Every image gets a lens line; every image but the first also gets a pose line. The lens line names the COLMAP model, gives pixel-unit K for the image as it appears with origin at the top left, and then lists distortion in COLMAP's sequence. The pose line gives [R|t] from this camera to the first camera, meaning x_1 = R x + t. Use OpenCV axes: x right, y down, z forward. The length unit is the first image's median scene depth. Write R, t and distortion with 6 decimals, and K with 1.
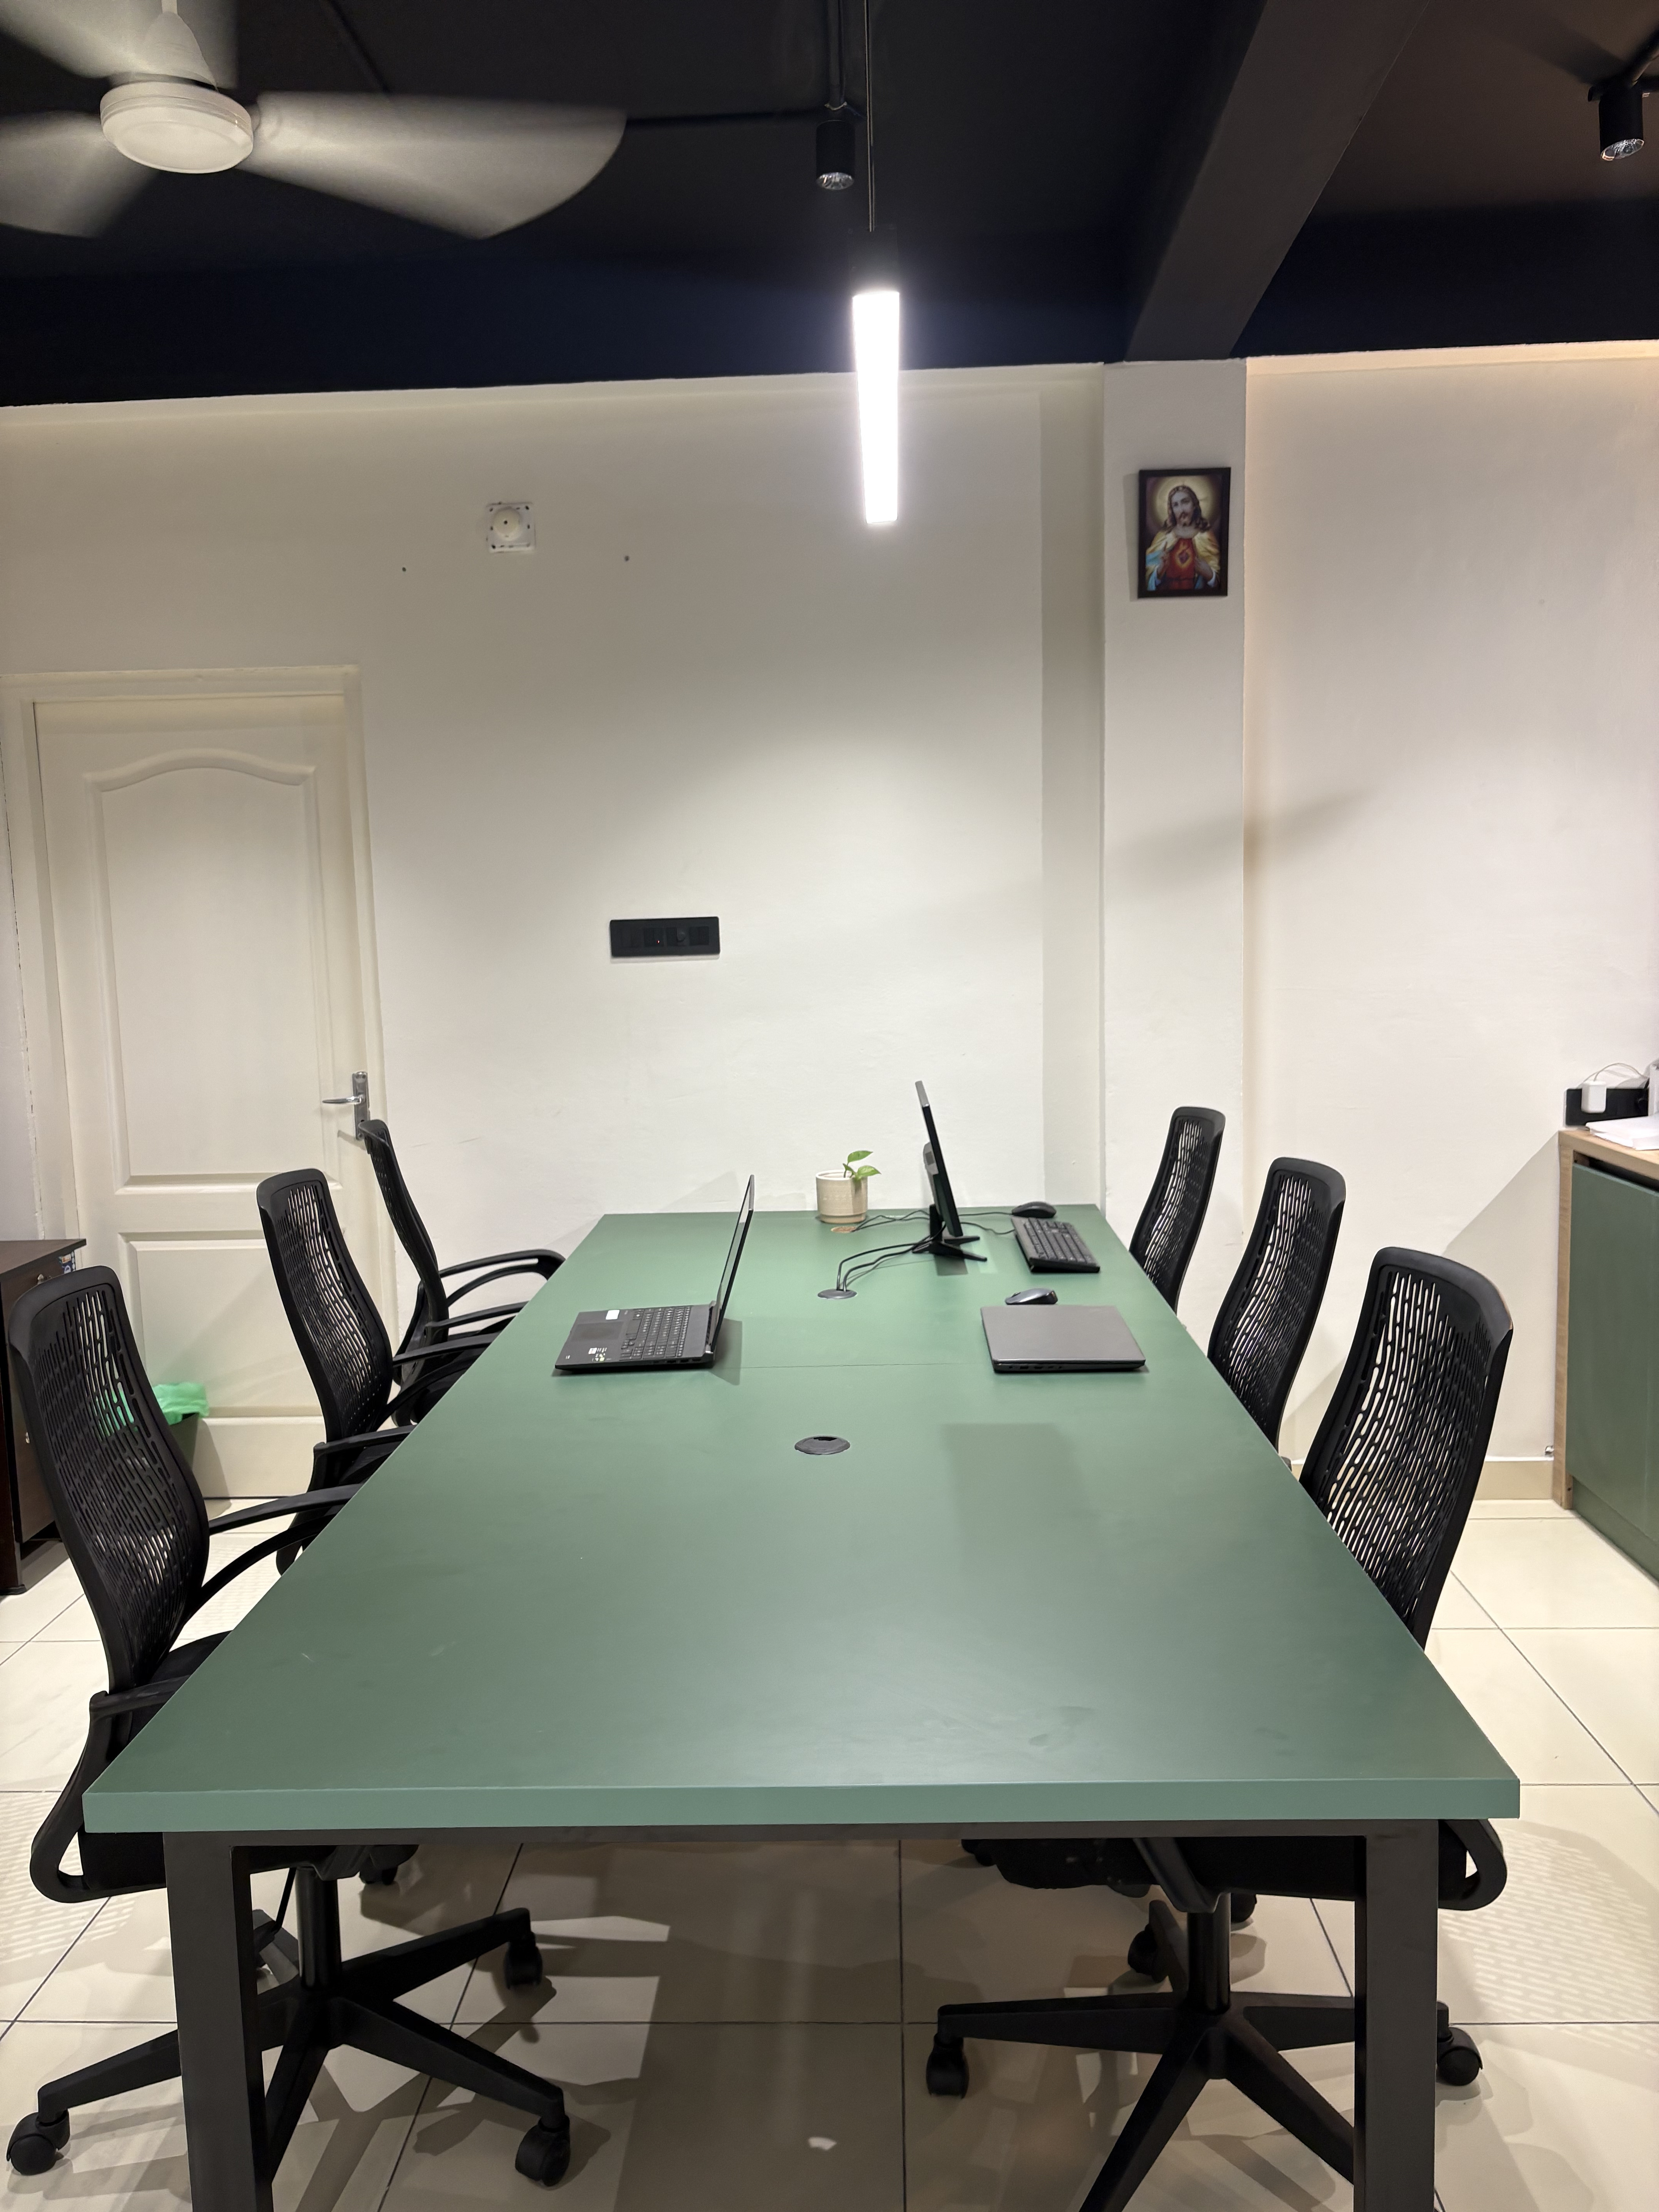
lens RADIAL K [[1757.5, 0, 829.5], [0, 1757.5, 1106.0], [0, 0, 1]] dist [0.040112, -0.001858]
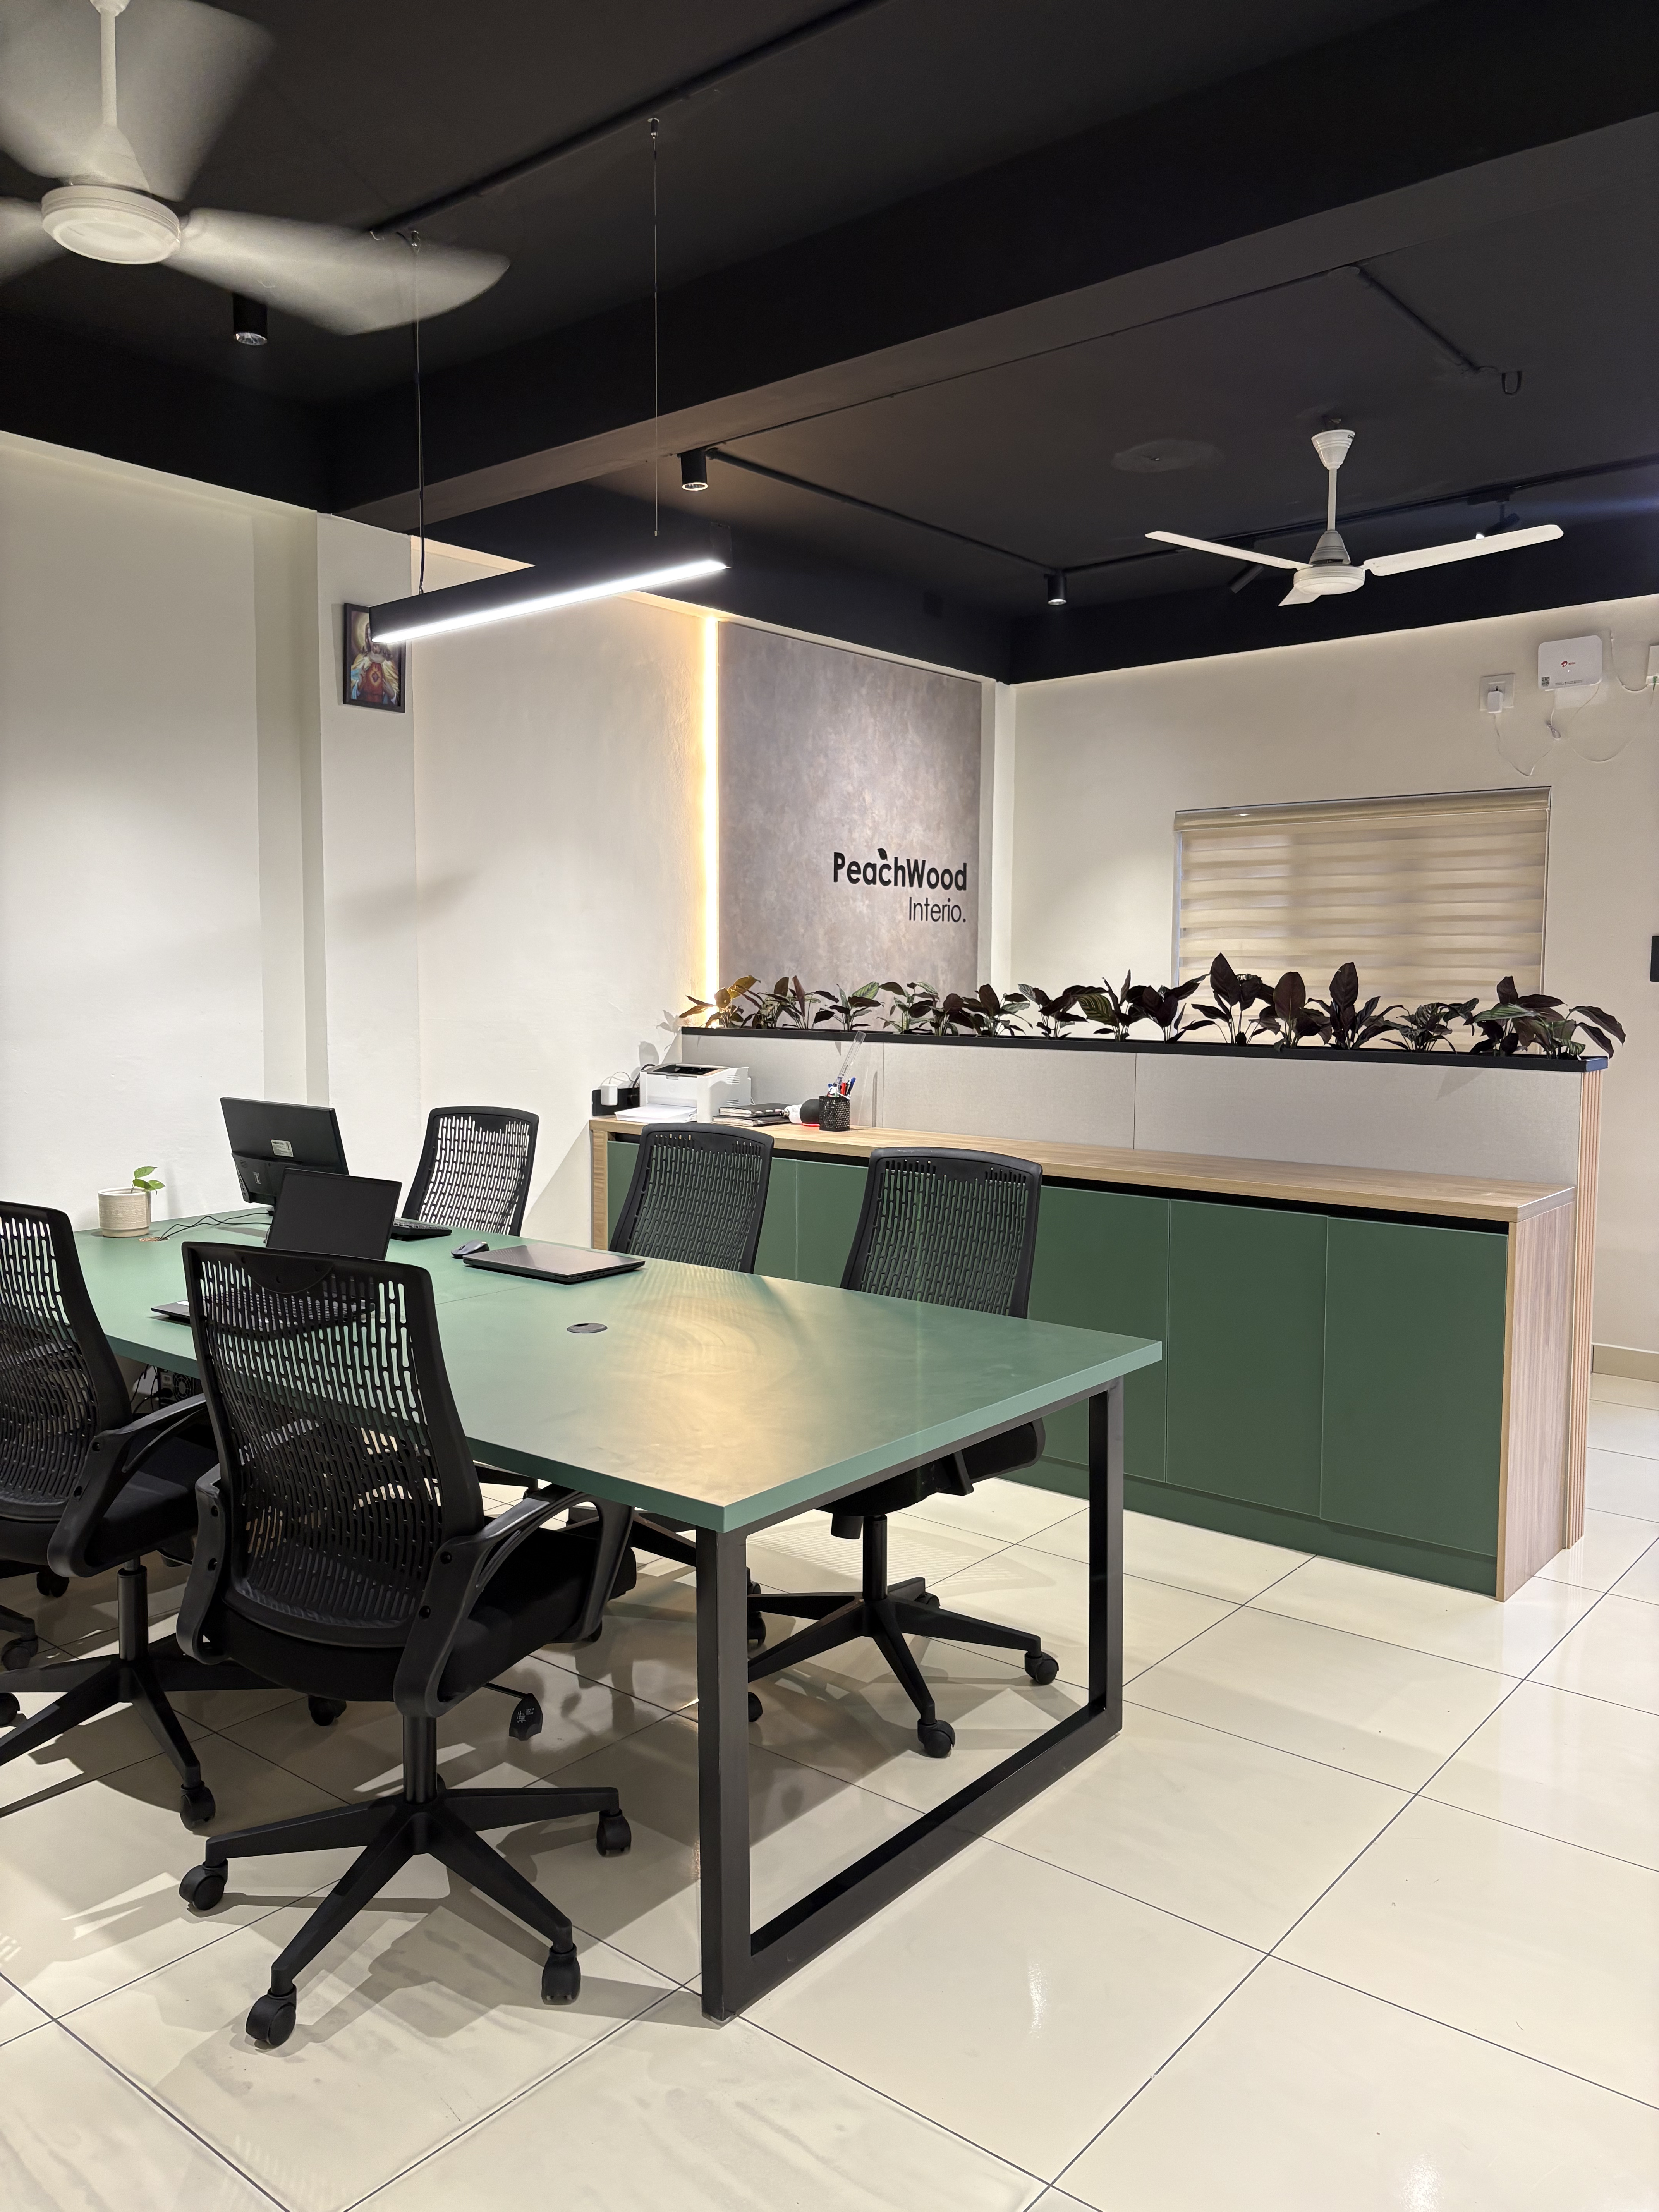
lens RADIAL K [[1674.2, 0, 829.5], [0, 1674.2, 1106.0], [0, 0, 1]] dist [0.034431, -0.164291]
pose [[0.594495, -0.039403, 0.803133, -0.581497], [0.077785, 0.996932, -0.008667, 0.030722], [-0.800328, 0.067624, 0.595737, 0.046145]]
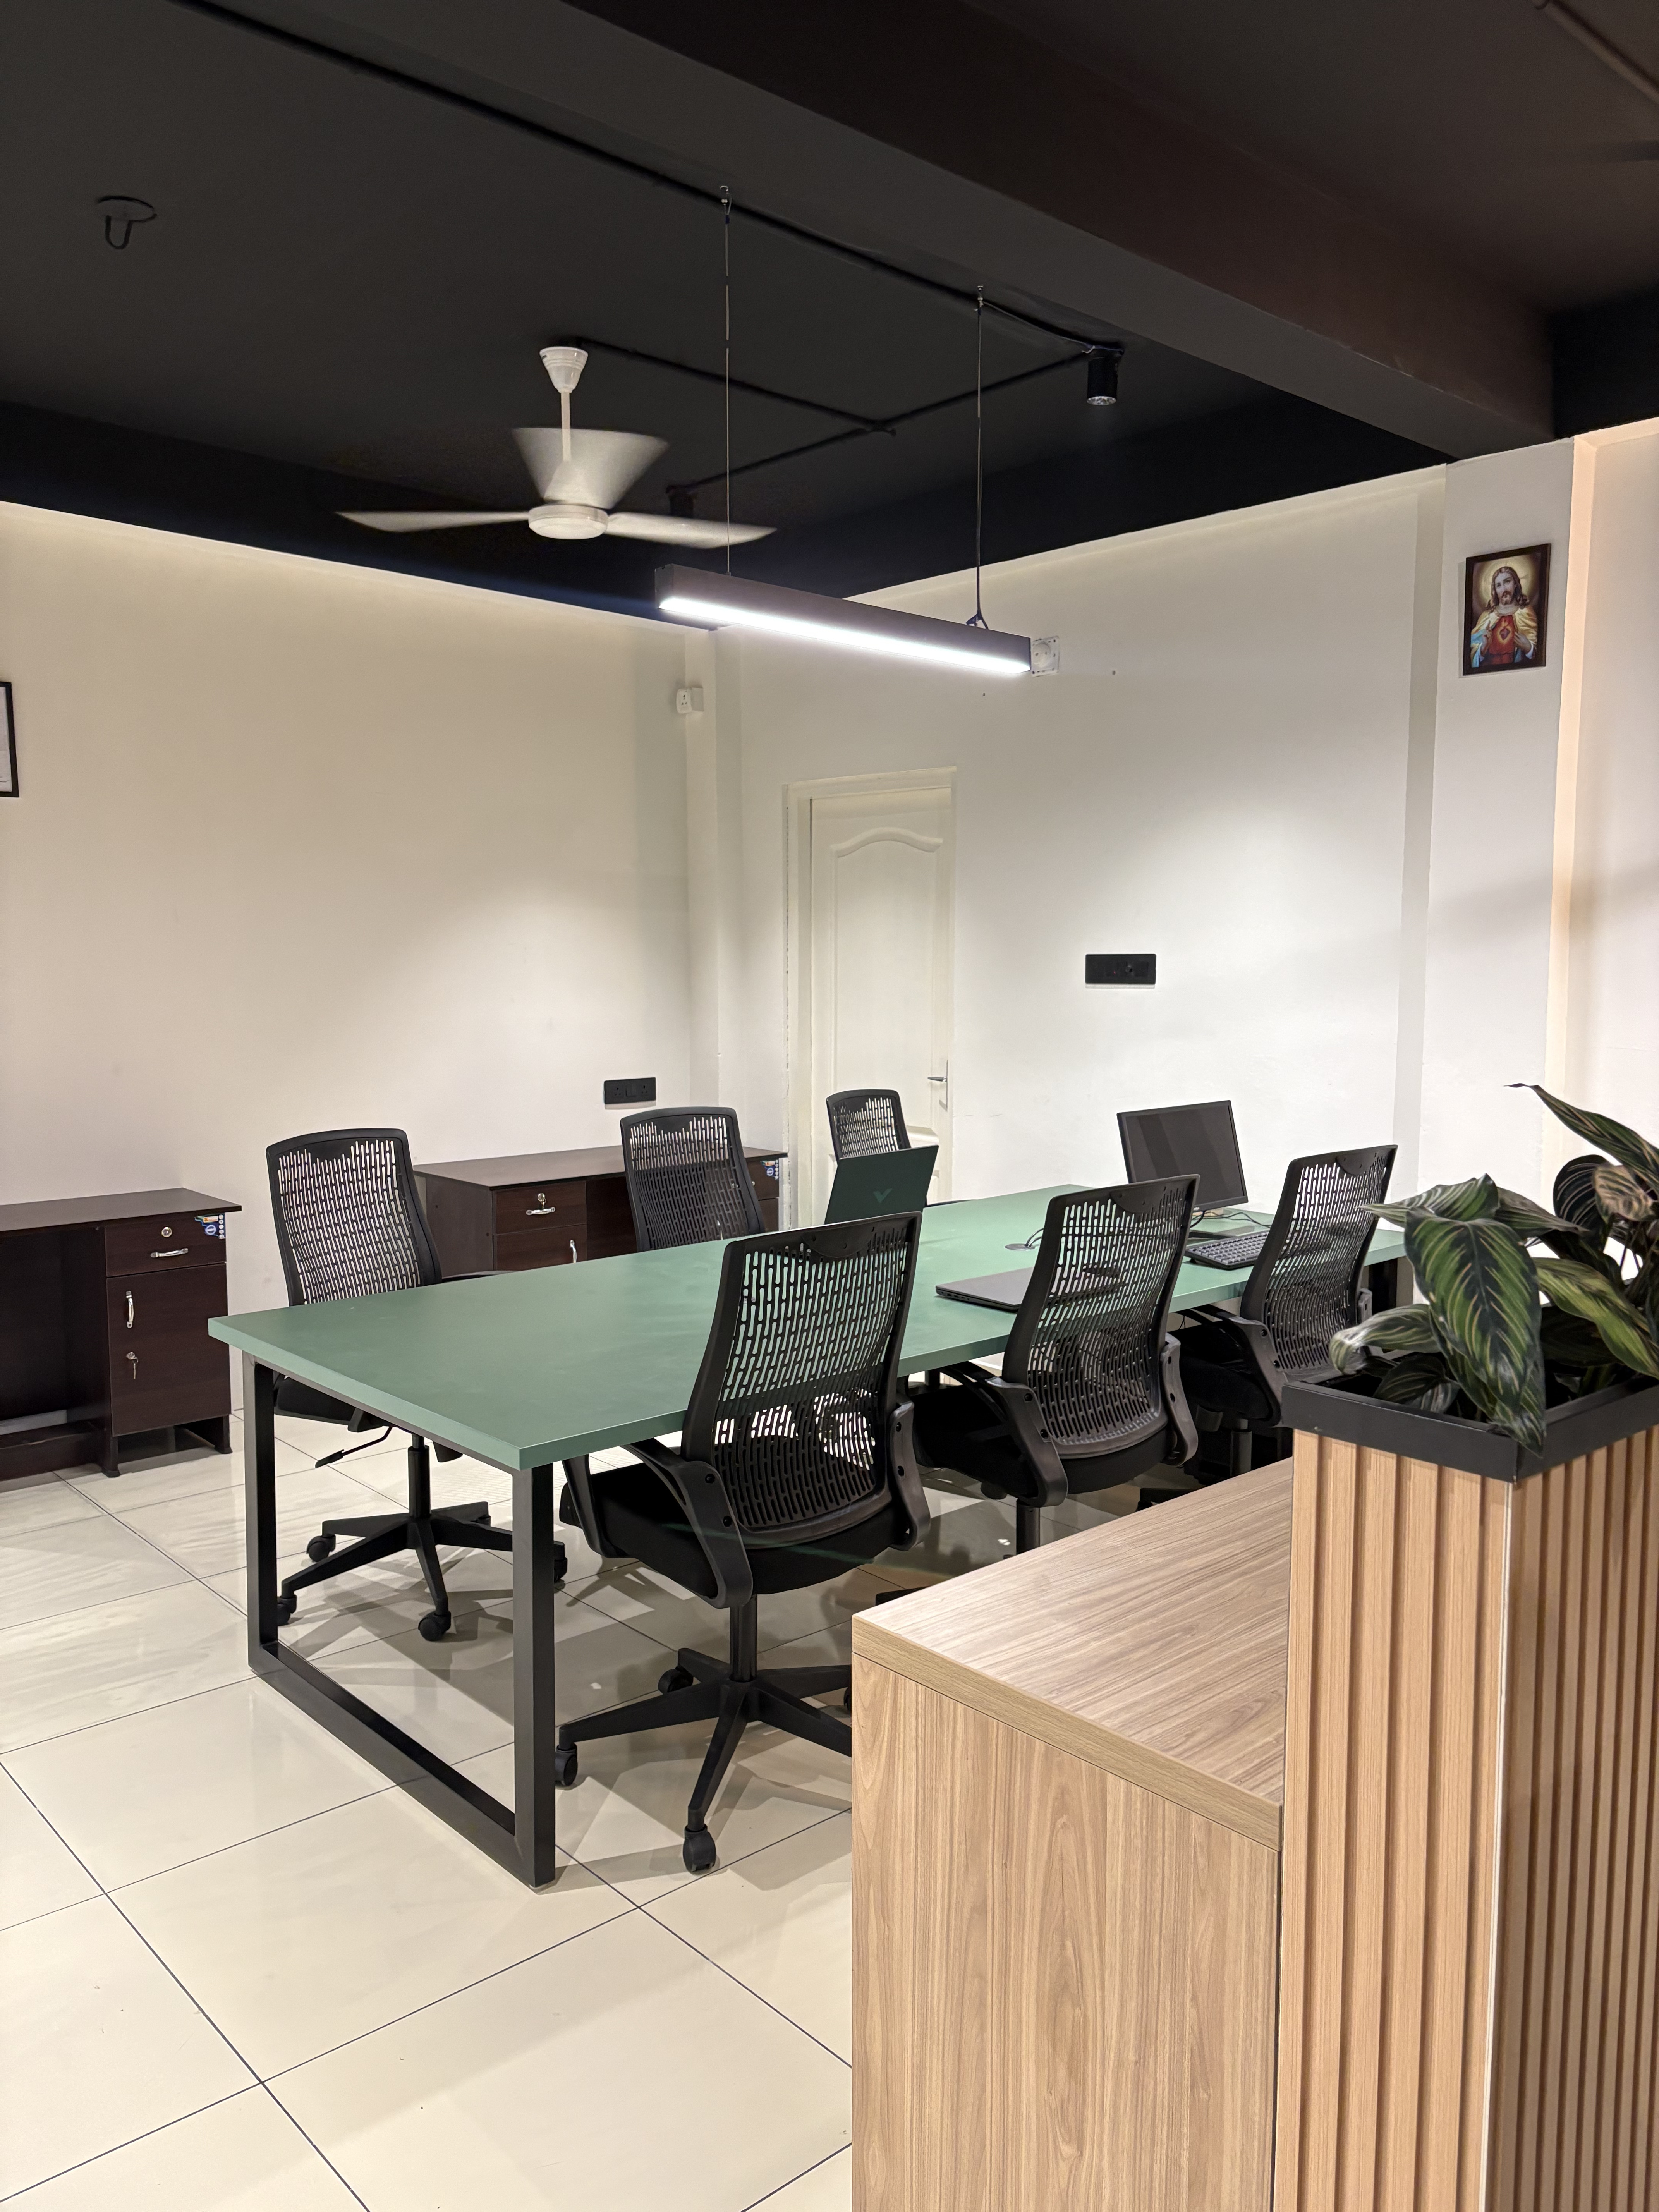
lens RADIAL K [[1693.4, 0, 829.5], [0, 1693.4, 1106.0], [0, 0, 1]] dist [0.058021, 0.002736]
pose [[0.697795, 0.100718, -0.709181, 0.676375], [-0.105073, 0.993748, 0.037746, -0.024962], [0.708549, 0.048177, 0.704015, 0.001196]]
